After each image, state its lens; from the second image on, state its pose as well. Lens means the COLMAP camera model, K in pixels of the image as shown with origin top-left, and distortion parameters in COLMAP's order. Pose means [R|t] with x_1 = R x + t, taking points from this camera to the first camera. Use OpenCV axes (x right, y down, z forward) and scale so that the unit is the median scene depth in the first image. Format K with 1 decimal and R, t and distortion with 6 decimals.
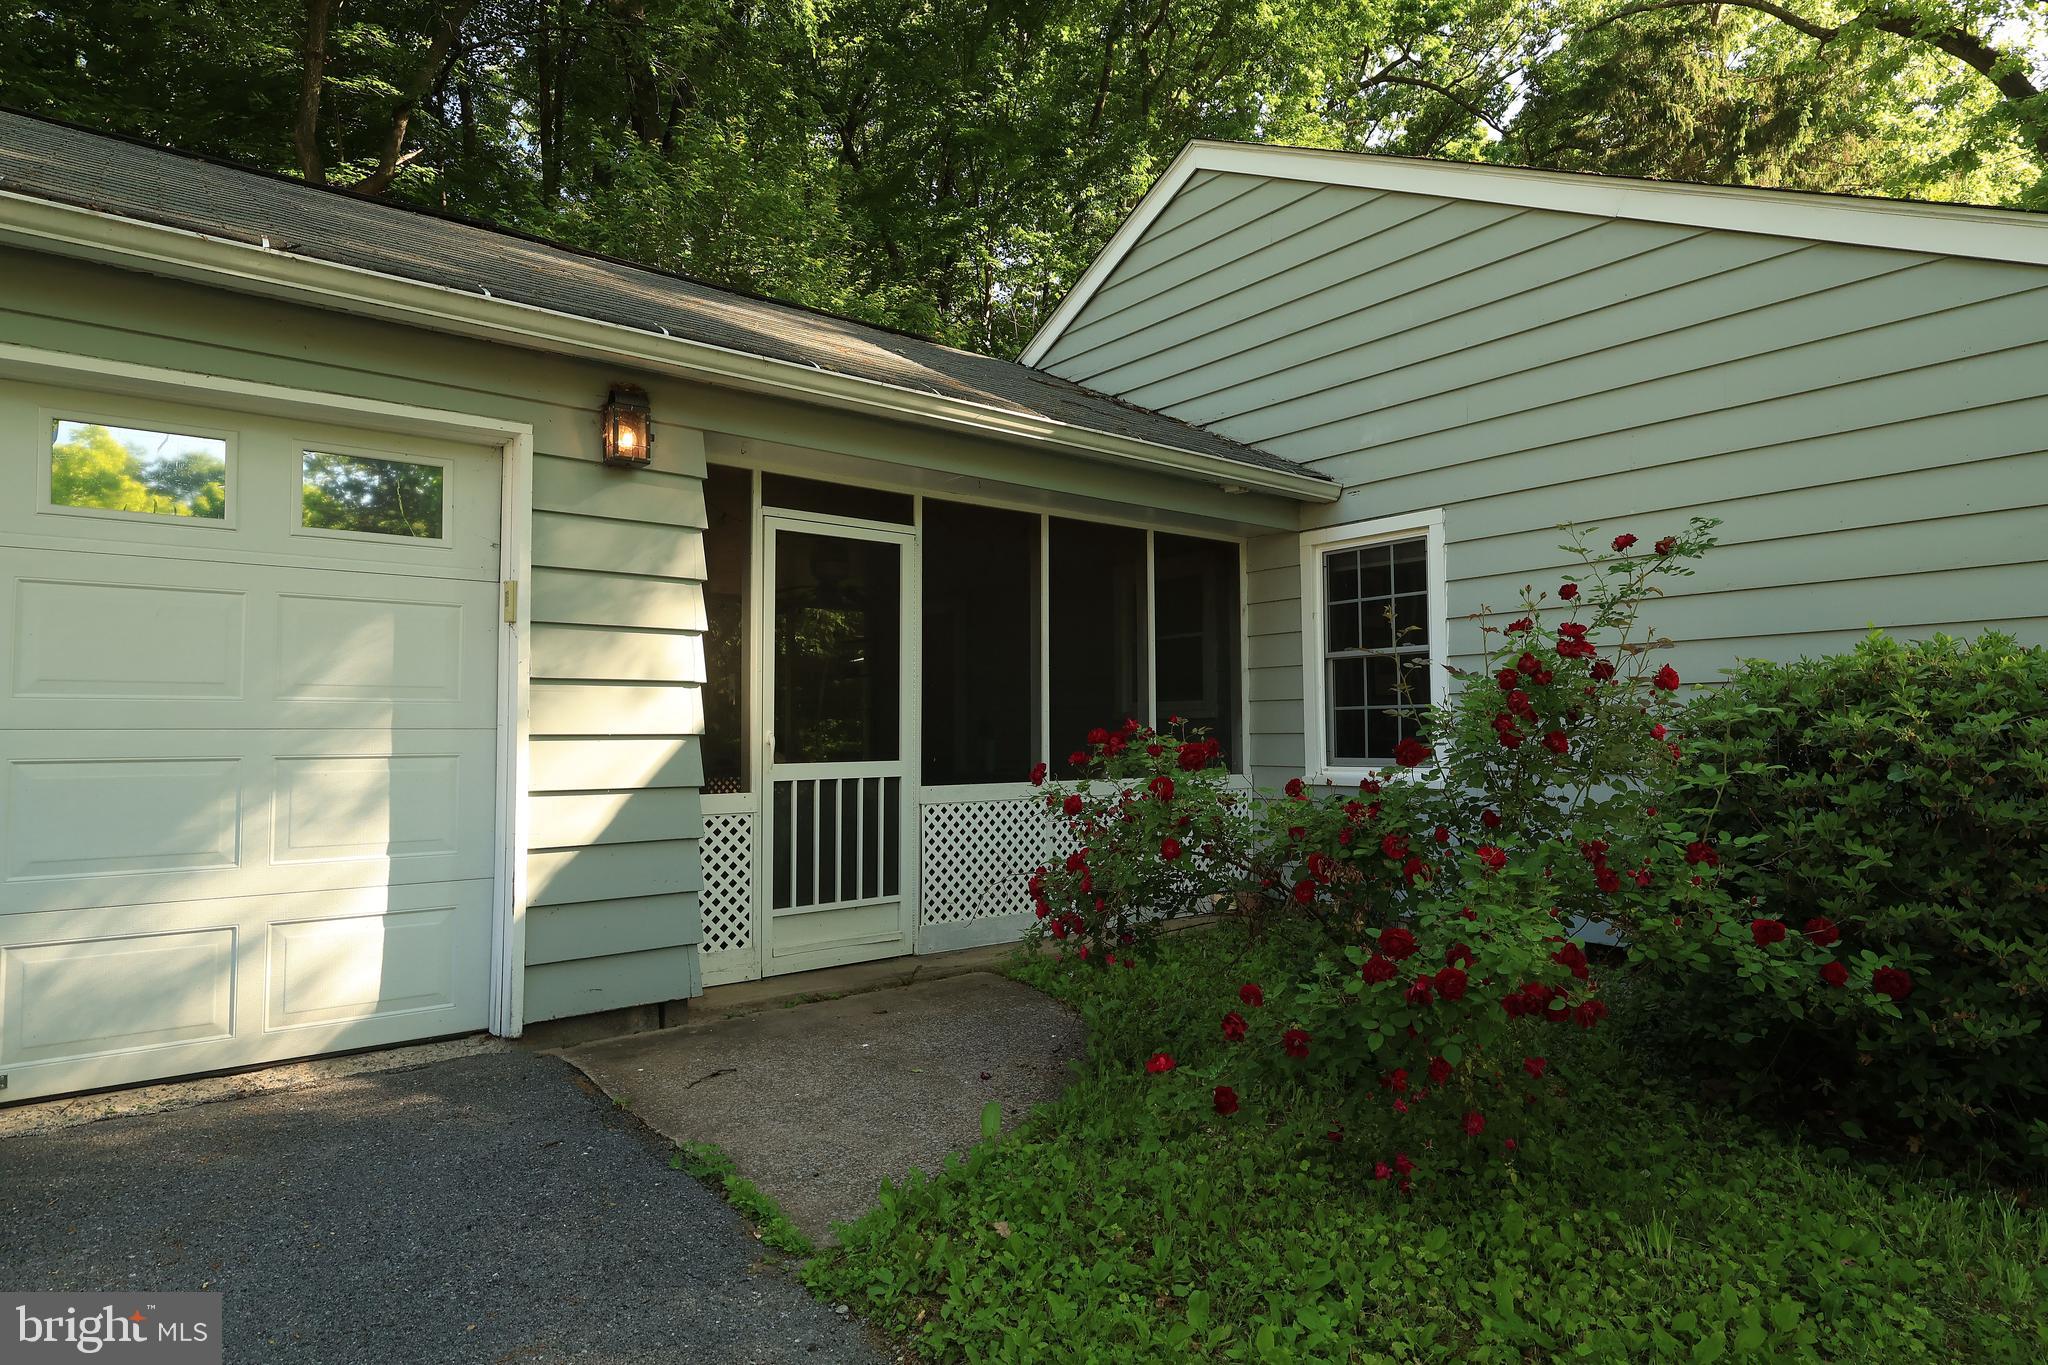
lens RADIAL K [[1110.4, 0, 1024.0], [0, 1110.4, 682.5], [0, 0, 1]] dist [0.002775, 0.000745]
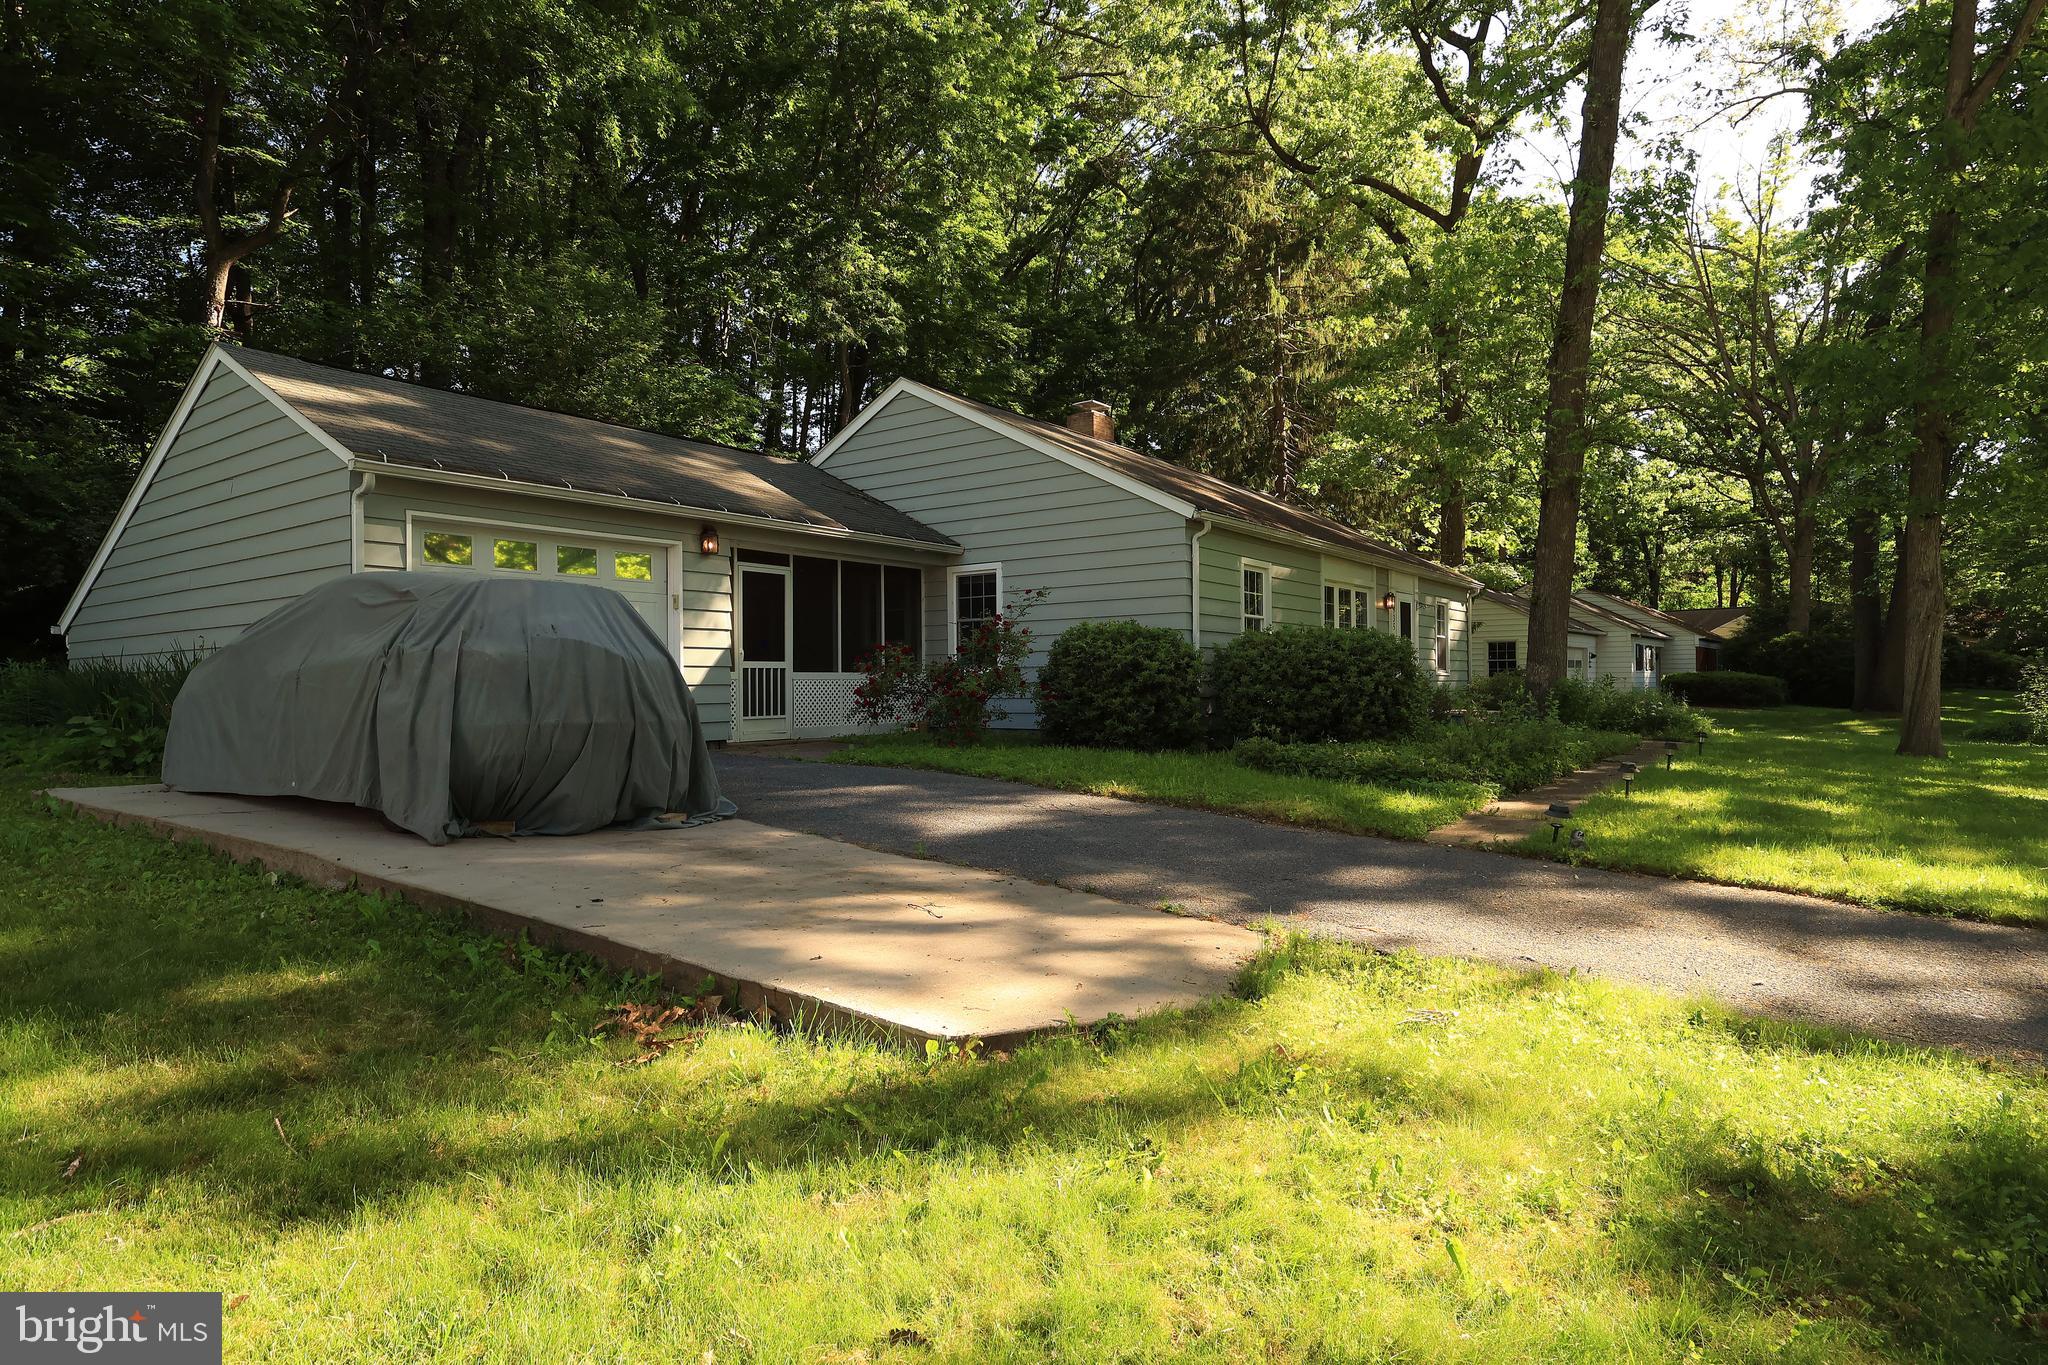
lens RADIAL K [[1110.4, 0, 1024.0], [0, 1110.4, 682.5], [0, 0, 1]] dist [0.002775, 0.000745]
pose [[0.962992, -0.005205, 0.269478, -0.267536], [-0.006545, 0.999067, 0.042686, 0.006937], [-0.269449, -0.042870, 0.962060, -1.543802]]
